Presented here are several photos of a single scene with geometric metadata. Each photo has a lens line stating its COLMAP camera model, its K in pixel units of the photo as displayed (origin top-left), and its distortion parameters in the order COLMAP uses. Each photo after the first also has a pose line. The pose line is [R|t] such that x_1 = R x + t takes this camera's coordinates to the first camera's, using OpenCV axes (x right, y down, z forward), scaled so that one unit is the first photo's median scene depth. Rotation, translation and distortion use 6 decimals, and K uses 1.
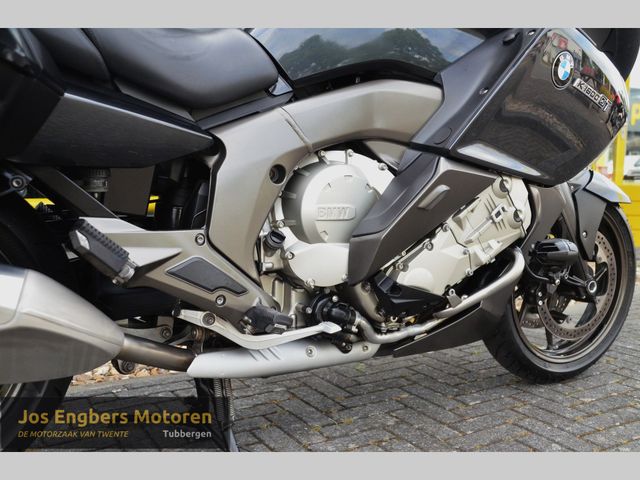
lens RADIAL K [[680.7, 0, 320.0], [0, 680.7, 240.0], [0, 0, 1]] dist [-0.044380, 0.253447]
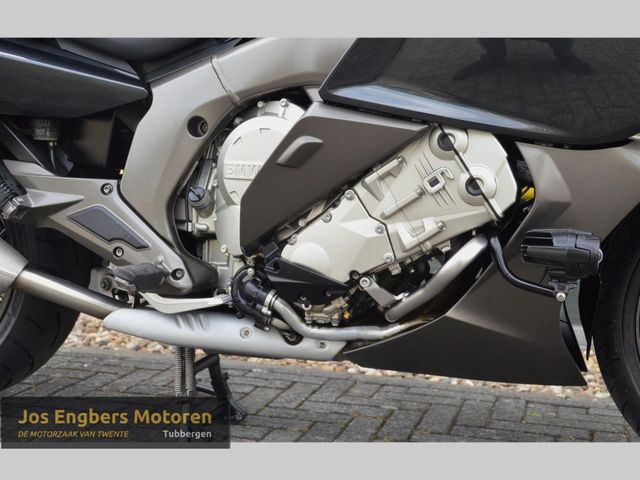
lens RADIAL K [[869.0, 0, 348.0], [0, 869.0, 262.1], [0, 0, 1]] dist [0.000945, 0.559449]
pose [[0.690421, 0.092844, -0.717425, 0.966557], [-0.098381, 0.994567, 0.034032, 0.026188], [0.716687, 0.047084, 0.695804, 0.344319]]
